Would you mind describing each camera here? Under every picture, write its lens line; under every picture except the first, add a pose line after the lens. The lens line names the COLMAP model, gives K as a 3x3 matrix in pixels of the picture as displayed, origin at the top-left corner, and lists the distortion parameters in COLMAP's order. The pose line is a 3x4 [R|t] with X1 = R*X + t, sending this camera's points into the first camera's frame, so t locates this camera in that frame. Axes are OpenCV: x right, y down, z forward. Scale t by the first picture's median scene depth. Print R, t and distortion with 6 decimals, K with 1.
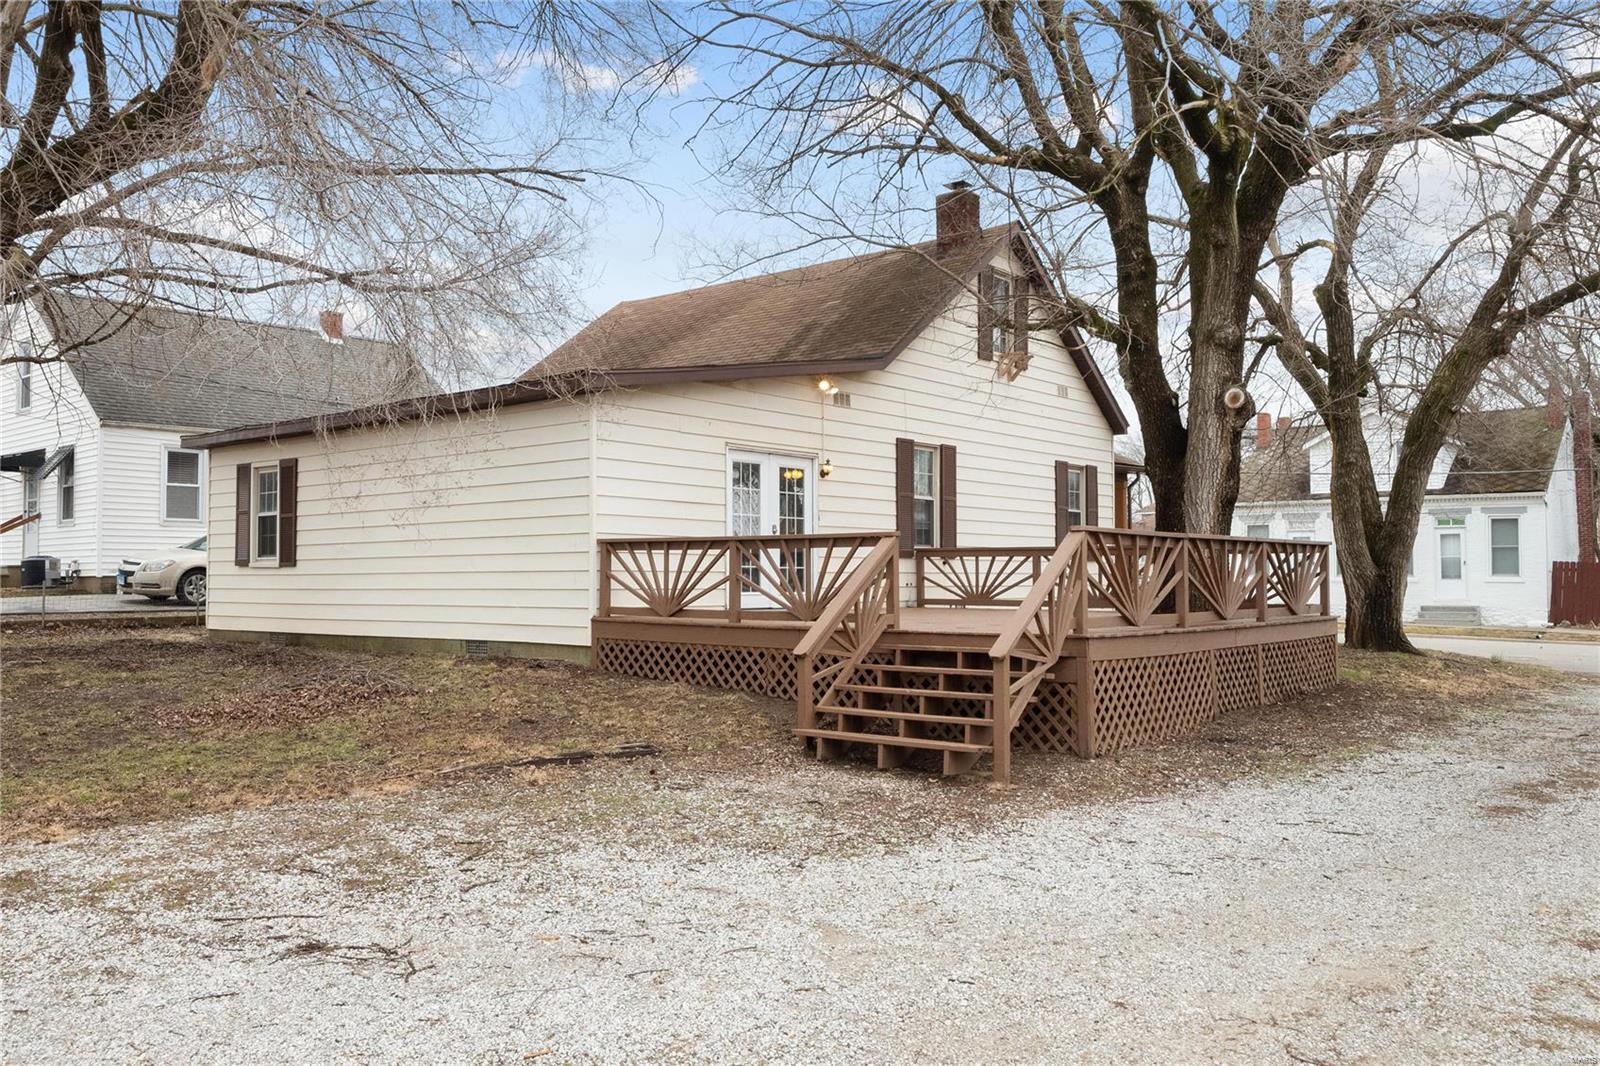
lens RADIAL K [[1315.1, 0, 798.8], [0, 1315.1, 565.4], [0, 0, 1]] dist [0.000303, -0.000984]
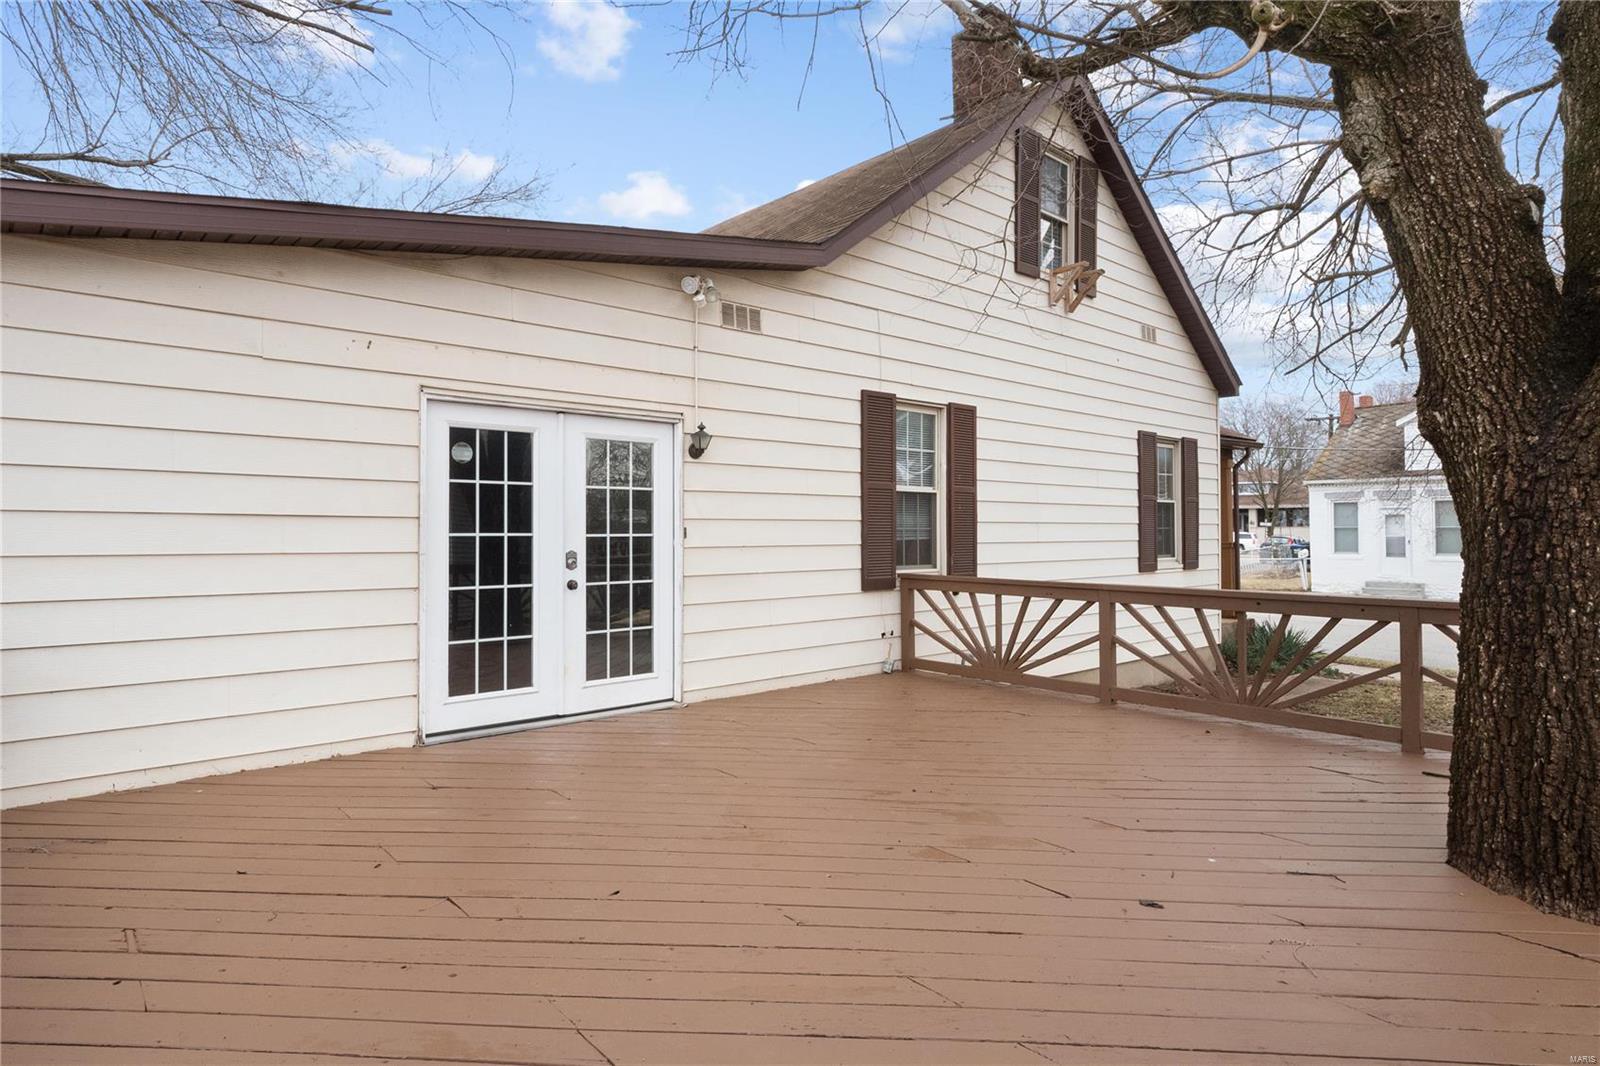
lens RADIAL K [[872.3, 0, 801.2], [0, 872.3, 519.1], [0, 0, 1]] dist [0.000750, 0.001232]
pose [[0.985990, -0.000812, -0.166804, 0.108429], [0.000561, 0.999999, -0.001549, -0.036424], [0.166805, 0.001433, 0.985989, 0.581239]]
